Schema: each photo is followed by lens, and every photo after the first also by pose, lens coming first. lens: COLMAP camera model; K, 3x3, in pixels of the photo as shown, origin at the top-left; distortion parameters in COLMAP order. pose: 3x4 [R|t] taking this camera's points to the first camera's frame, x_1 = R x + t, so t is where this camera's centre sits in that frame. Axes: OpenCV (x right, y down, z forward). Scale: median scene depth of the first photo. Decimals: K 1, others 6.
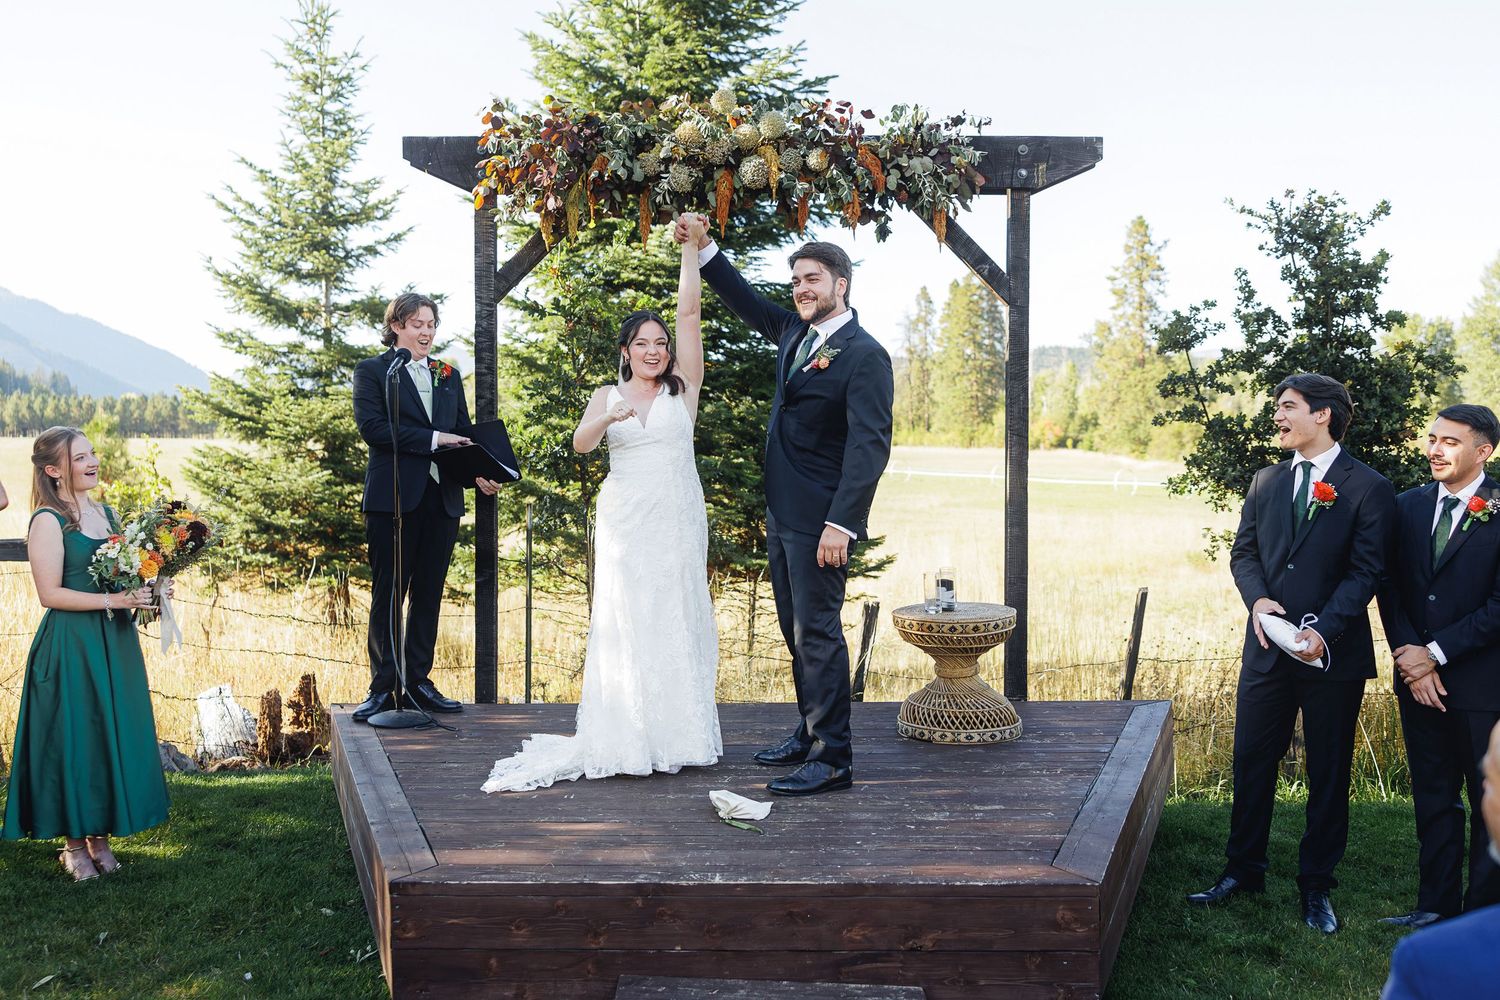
lens RADIAL K [[1292.7, 0, 750.0], [0, 1292.7, 500.0], [0, 0, 1]] dist [0.072097, -0.000096]
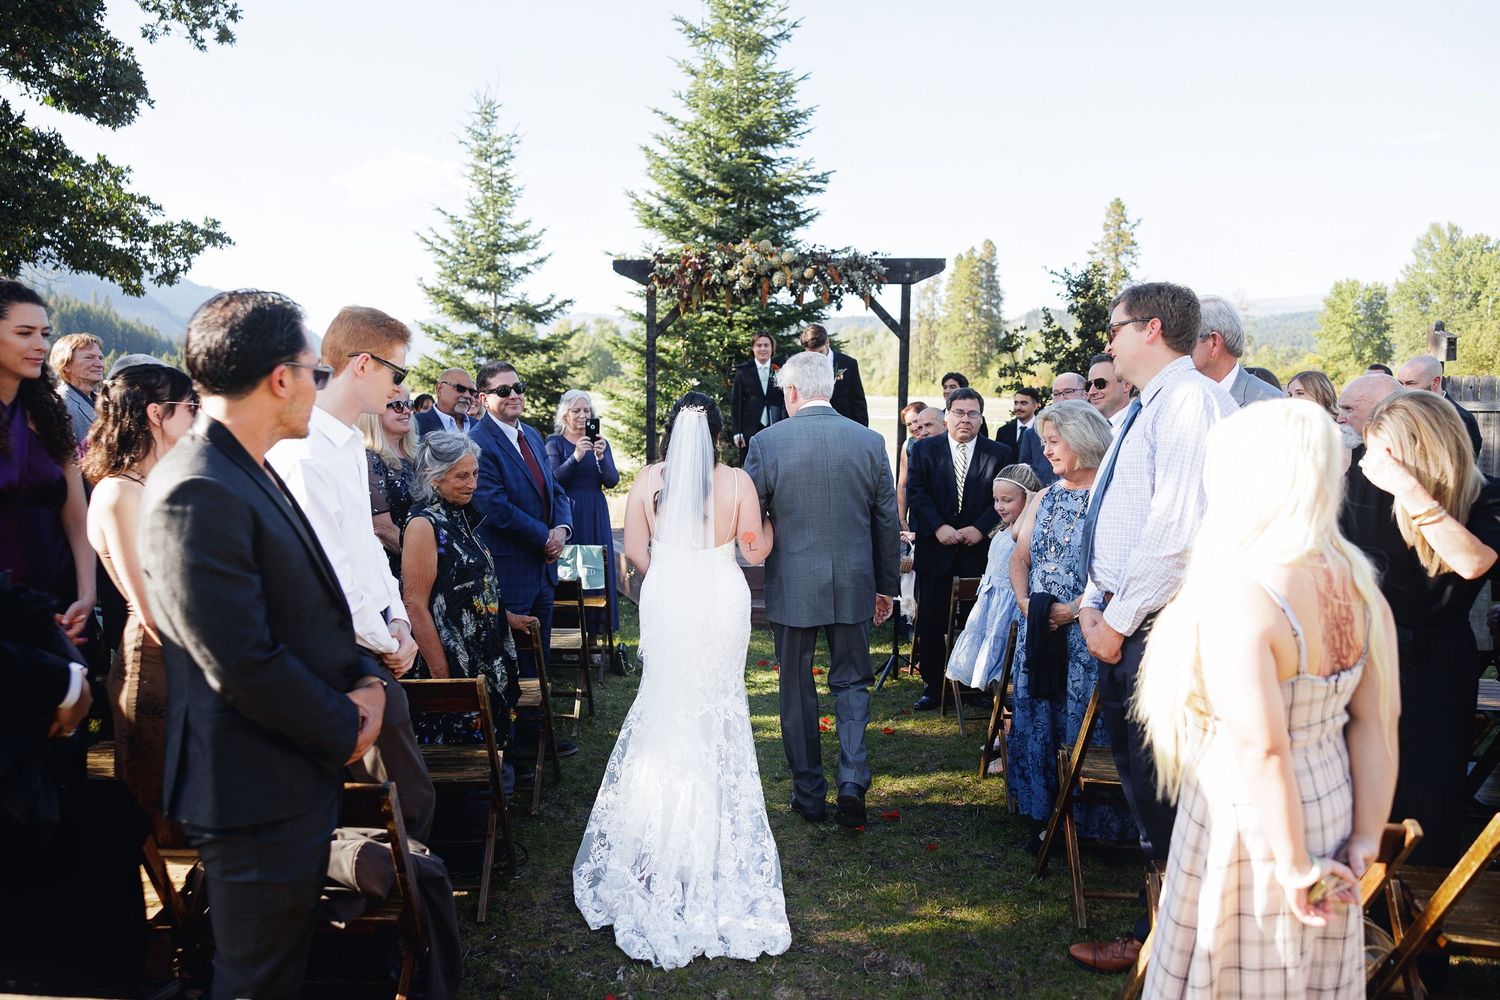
lens RADIAL K [[1207.0, 0, 651.3], [0, 1207.0, 564.8], [0, 0, 1]] dist [0.029358, 0.001464]
pose [[0.994034, 0.008552, -0.108732, 0.005058], [0.002130, 0.995209, 0.097750, 0.008297], [0.109047, -0.097399, 0.989253, -0.374737]]
